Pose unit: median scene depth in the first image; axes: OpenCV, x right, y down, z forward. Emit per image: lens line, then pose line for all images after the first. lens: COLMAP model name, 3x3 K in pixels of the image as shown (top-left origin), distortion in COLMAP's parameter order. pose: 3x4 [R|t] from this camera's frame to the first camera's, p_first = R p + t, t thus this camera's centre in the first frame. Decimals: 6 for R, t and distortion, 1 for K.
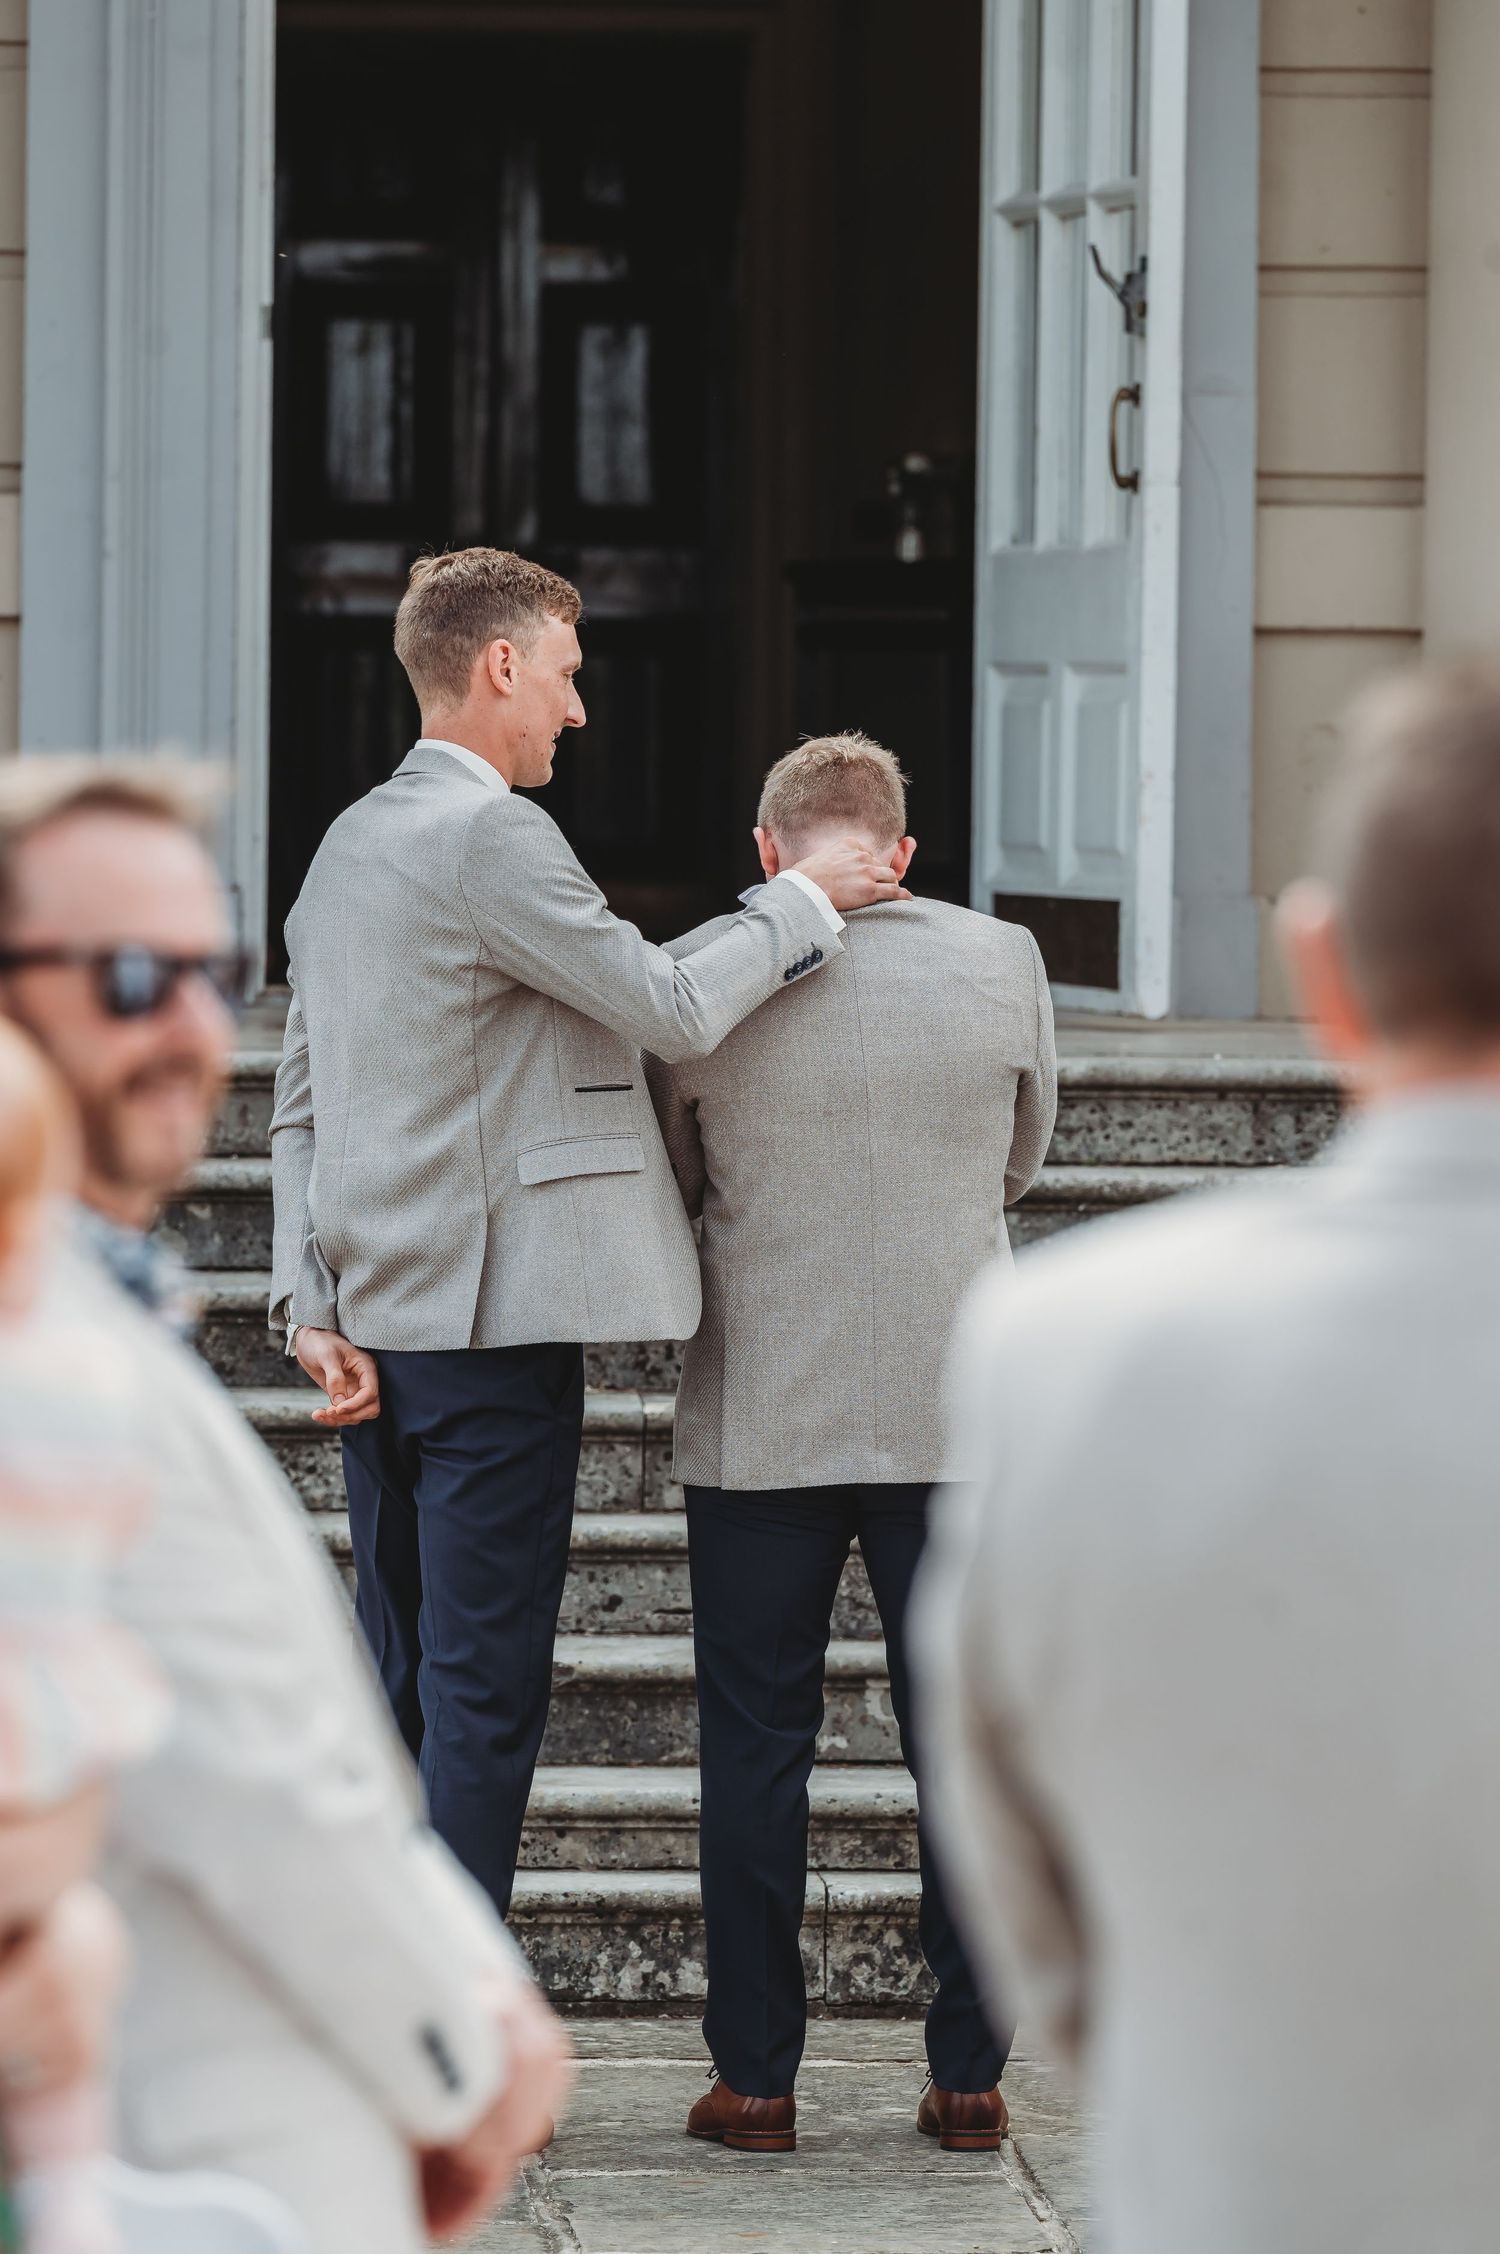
lens RADIAL K [[13003.0, 0, 750.0], [0, 13003.0, 1127.0], [0, 0, 1]] dist [-0.146958, -5.870851]
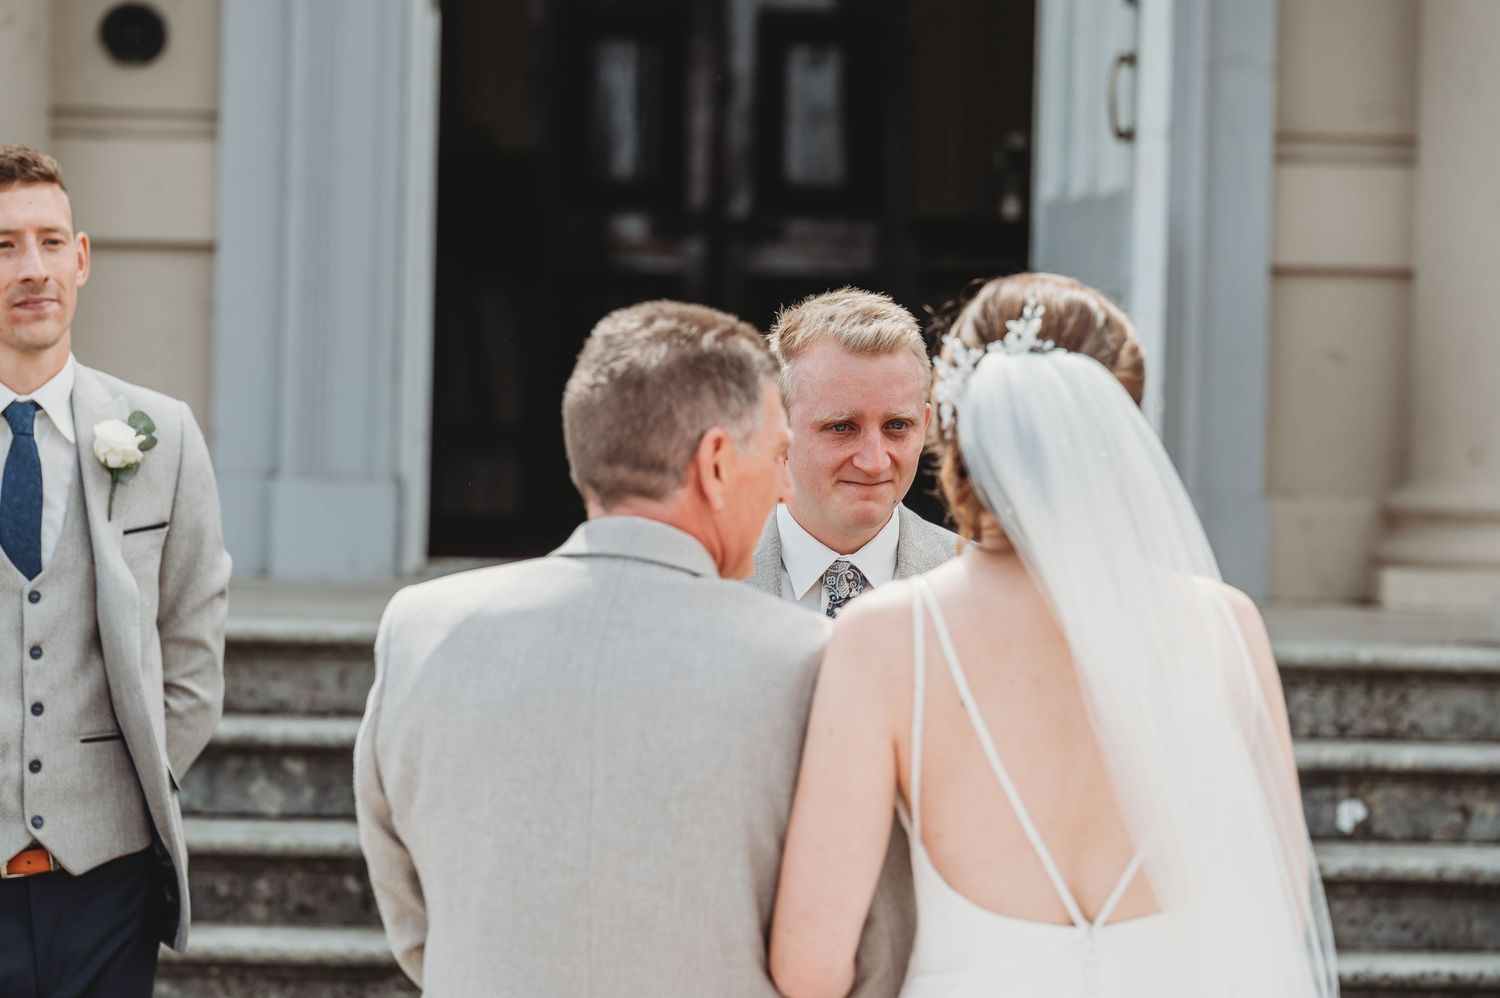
lens RADIAL K [[8653.3, 0, 750.0], [0, 8653.3, 499.0], [0, 0, 1]] dist [-0.146958, -5.870851]
pose [[0.999386, 0.014200, -0.032045, 0.019816], [-0.014740, 0.999752, -0.016670, -0.004536], [0.031800, 0.017132, 0.999347, 0.255800]]
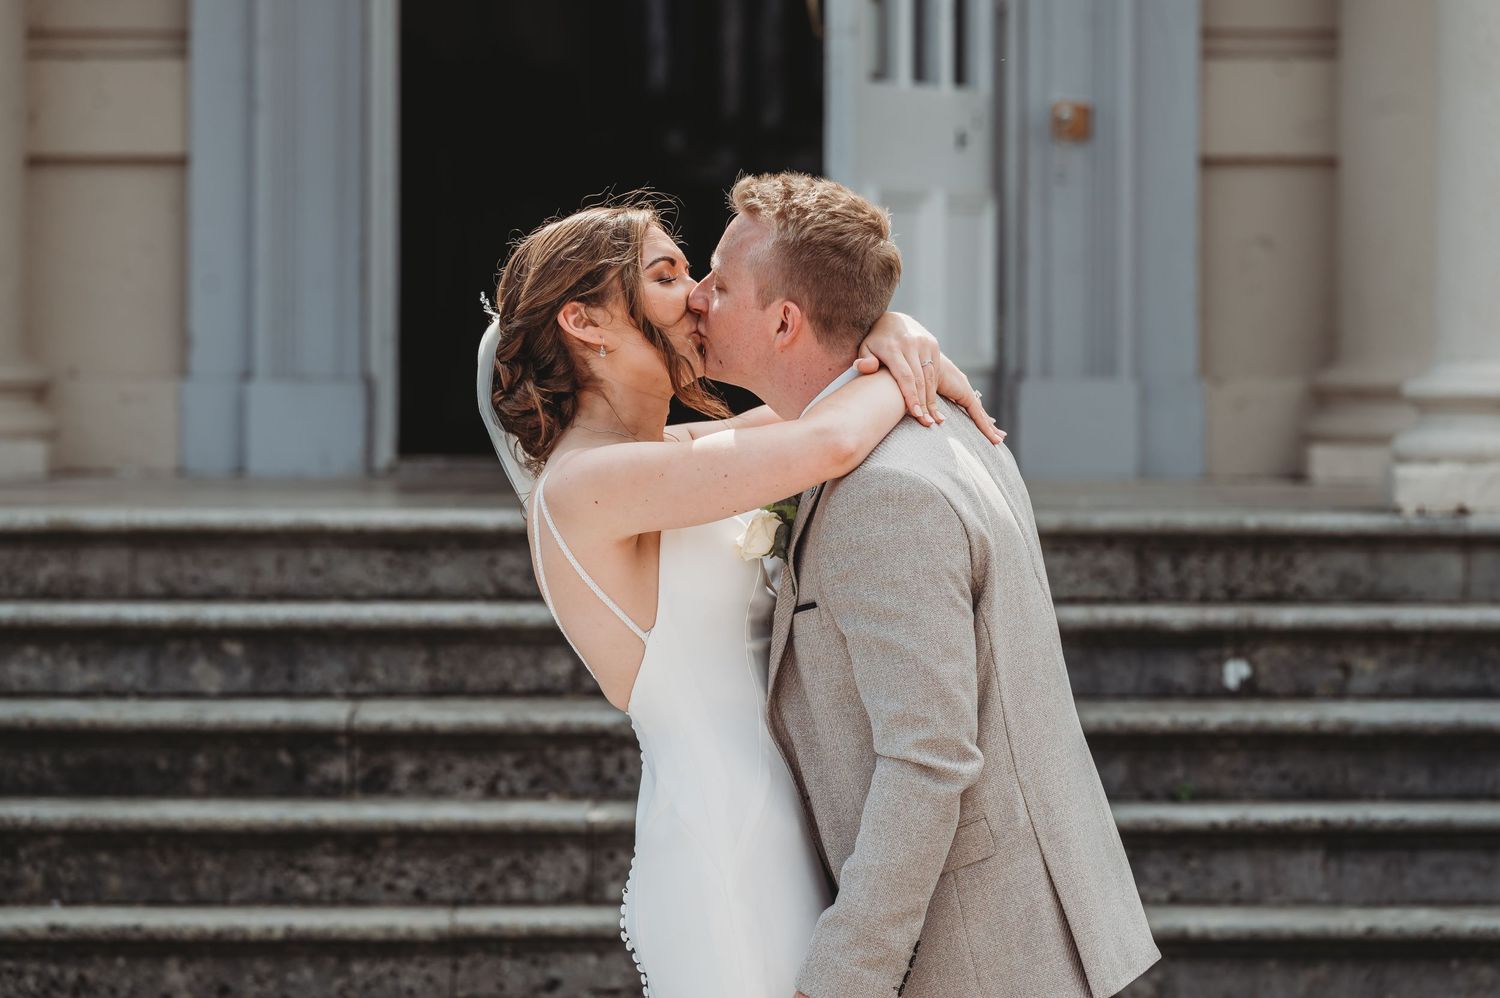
lens RADIAL K [[8653.3, 0, 750.0], [0, 8653.3, 499.0], [0, 0, 1]] dist [-0.146958, -5.870851]
pose [[0.998612, -0.007145, -0.052180, 0.044820], [0.006802, 0.999954, -0.006759, -0.001335], [0.052226, 0.006395, 0.998615, 0.215698]]
